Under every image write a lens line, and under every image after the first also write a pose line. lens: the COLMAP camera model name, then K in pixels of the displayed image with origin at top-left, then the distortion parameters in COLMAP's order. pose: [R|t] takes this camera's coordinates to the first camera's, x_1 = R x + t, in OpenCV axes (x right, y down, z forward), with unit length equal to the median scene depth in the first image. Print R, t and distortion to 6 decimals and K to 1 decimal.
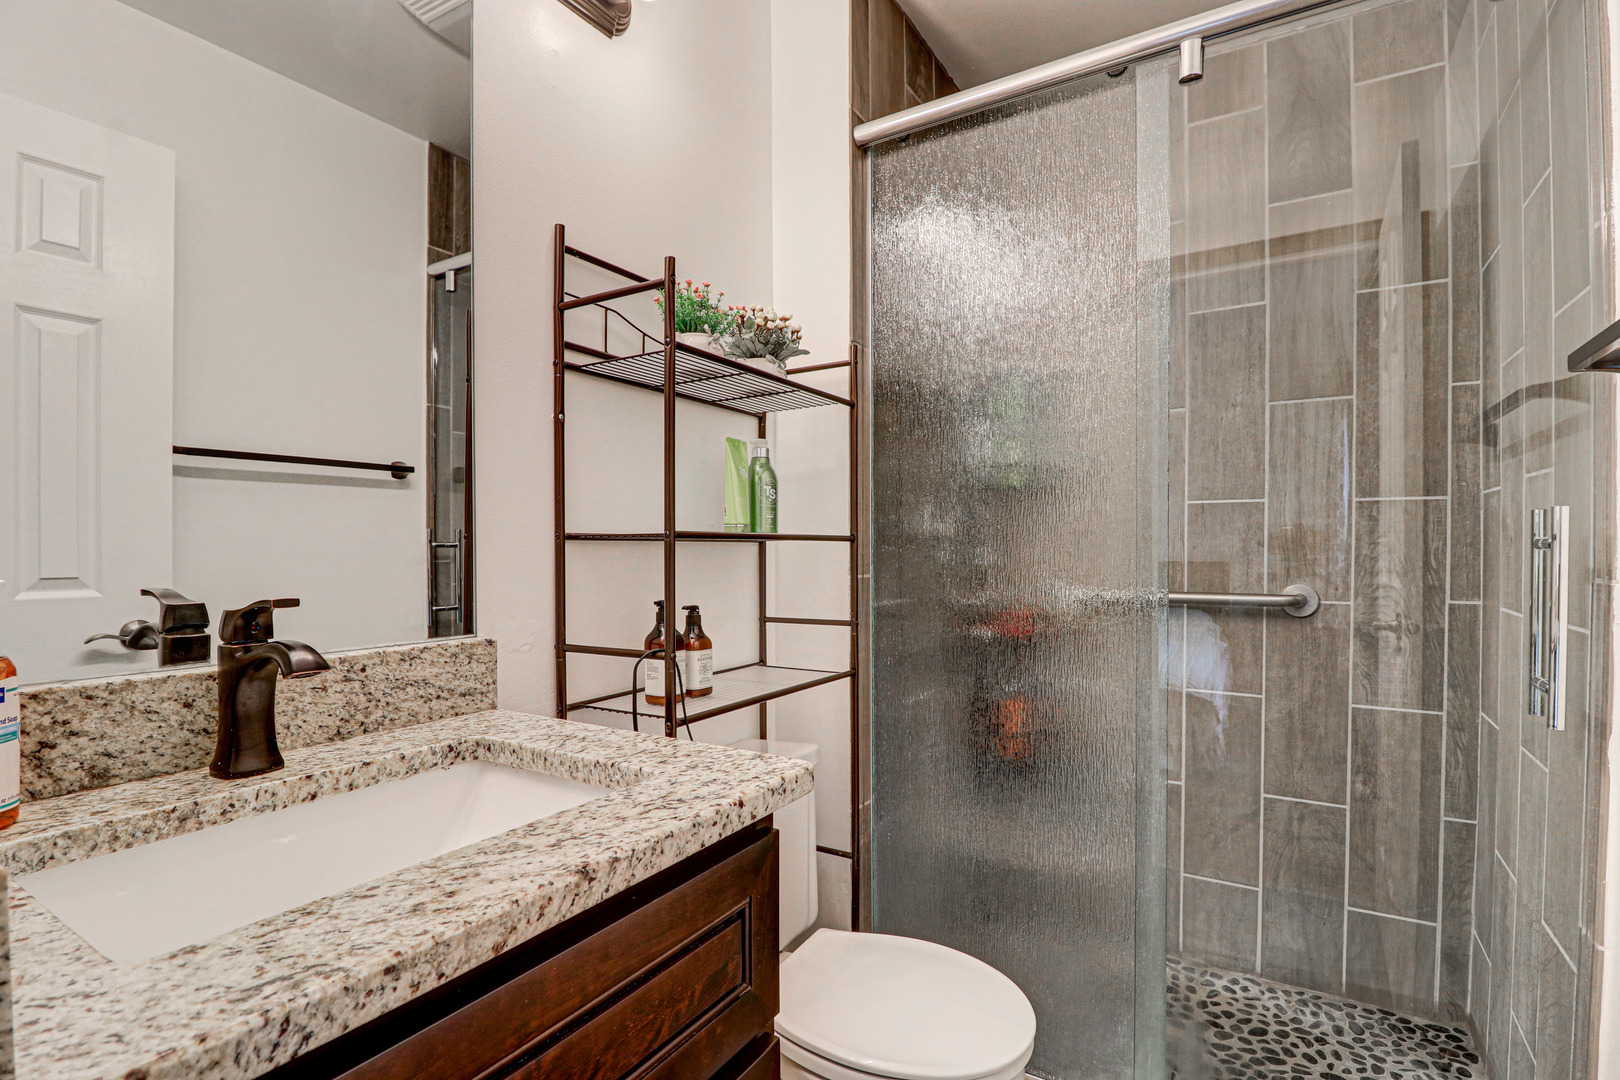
lens RADIAL K [[767.2, 0, 811.9], [0, 767.2, 543.8], [0, 0, 1]] dist [-0.004126, -0.011285]
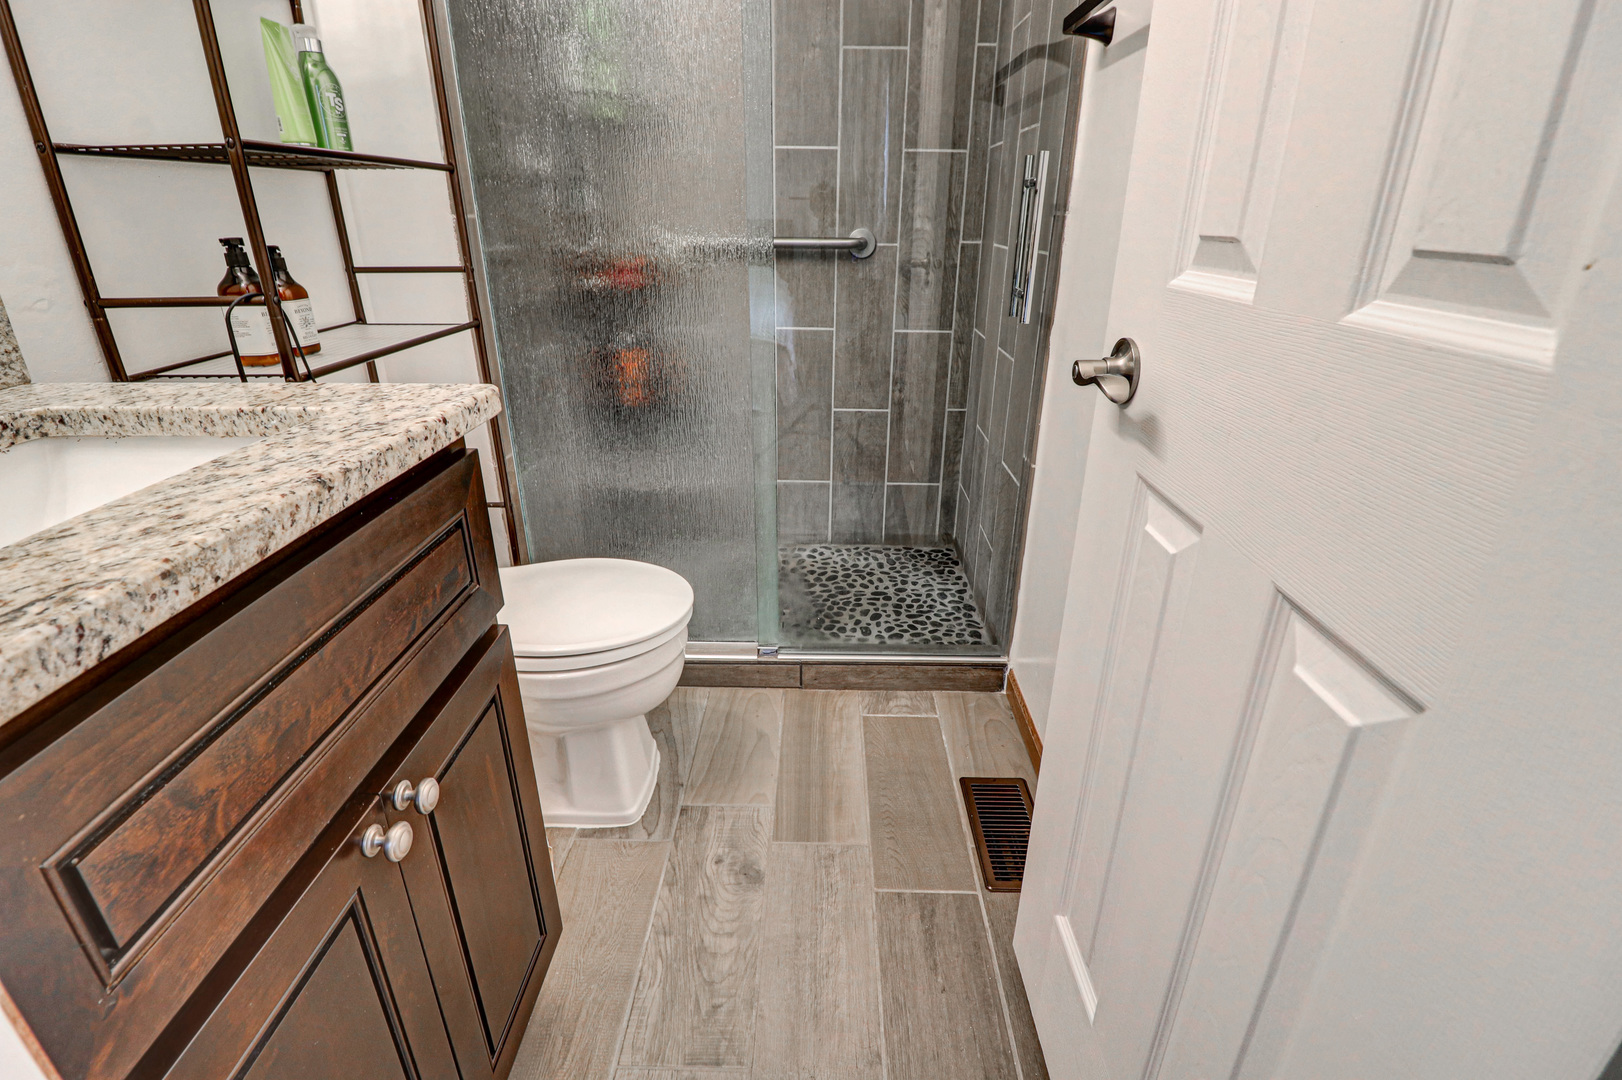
lens RADIAL K [[768.1, 0, 820.3], [0, 768.1, 534.3], [0, 0, 1]] dist [-0.004126, -0.011285]
pose [[0.852604, -0.195077, 0.484780, -0.099062], [-0.007034, 0.923337, 0.383925, 0.043732], [-0.522510, -0.330746, 0.785869, -0.058794]]
